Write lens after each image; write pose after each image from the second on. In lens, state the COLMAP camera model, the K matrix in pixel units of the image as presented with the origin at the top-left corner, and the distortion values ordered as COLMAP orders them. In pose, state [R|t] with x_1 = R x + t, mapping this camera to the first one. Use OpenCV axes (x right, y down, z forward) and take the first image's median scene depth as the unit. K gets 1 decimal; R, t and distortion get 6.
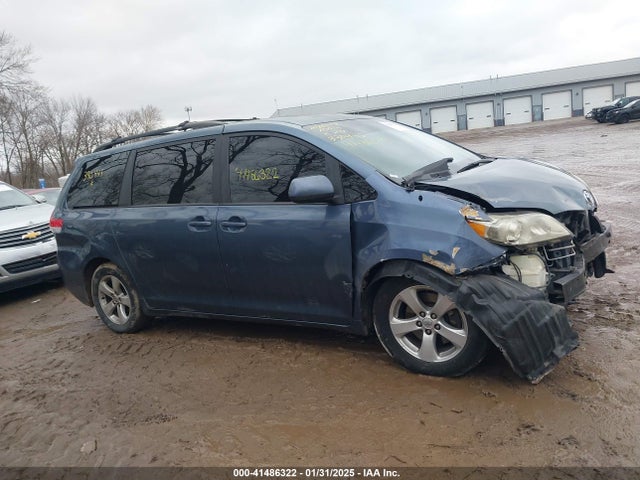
lens RADIAL K [[513.3, 0, 321.4], [0, 513.3, 239.1], [0, 0, 1]] dist [0.031193, -0.036936]
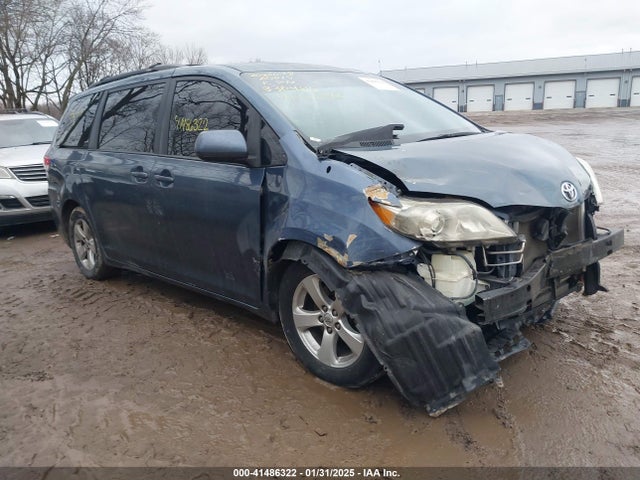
lens RADIAL K [[513.3, 0, 317.9], [0, 513.3, 237.8], [0, 0, 1]] dist [0.031193, -0.036936]
pose [[0.976349, 0.125170, -0.176280, 0.311724], [-0.113321, 0.990664, 0.075789, -0.029593], [0.184121, -0.054020, 0.981418, 0.182128]]
